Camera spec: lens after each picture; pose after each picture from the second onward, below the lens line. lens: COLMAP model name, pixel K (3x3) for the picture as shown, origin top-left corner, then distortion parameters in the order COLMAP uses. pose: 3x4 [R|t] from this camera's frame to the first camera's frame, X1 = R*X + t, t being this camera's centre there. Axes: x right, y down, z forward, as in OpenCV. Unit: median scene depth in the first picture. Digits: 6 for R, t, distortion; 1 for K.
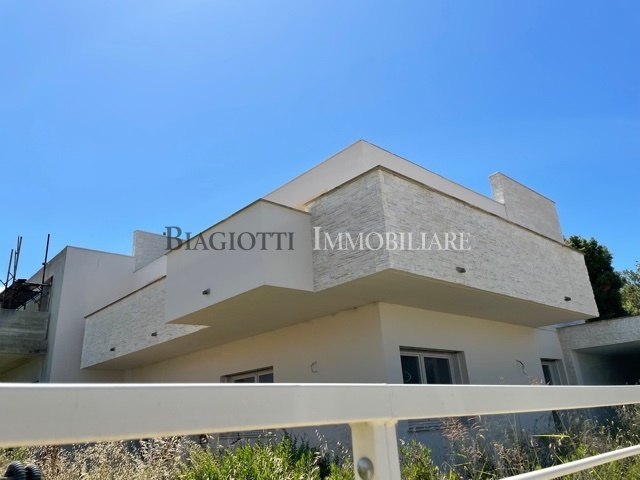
lens RADIAL K [[487.1, 0, 314.1], [0, 487.1, 233.3], [0, 0, 1]] dist [0.055853, -0.088678]
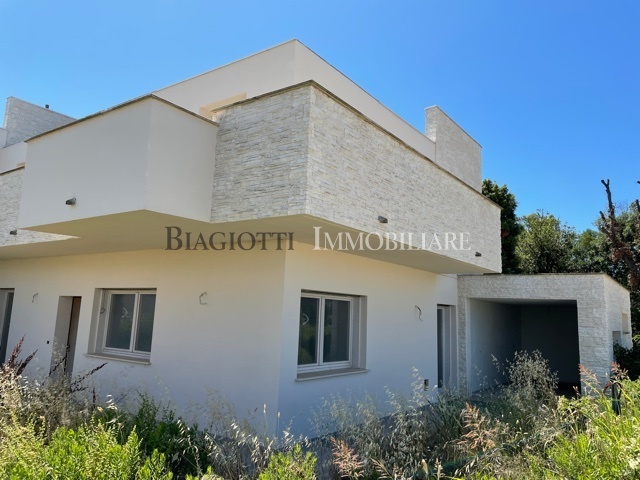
lens RADIAL K [[487.1, 0, 319.3], [0, 487.1, 234.3], [0, 0, 1]] dist [0.055853, -0.088678]
pose [[0.972165, 0.127730, 0.196418, 0.016468], [-0.164729, 0.968771, 0.185332, -0.037043], [-0.166611, -0.212529, 0.962846, 0.143734]]
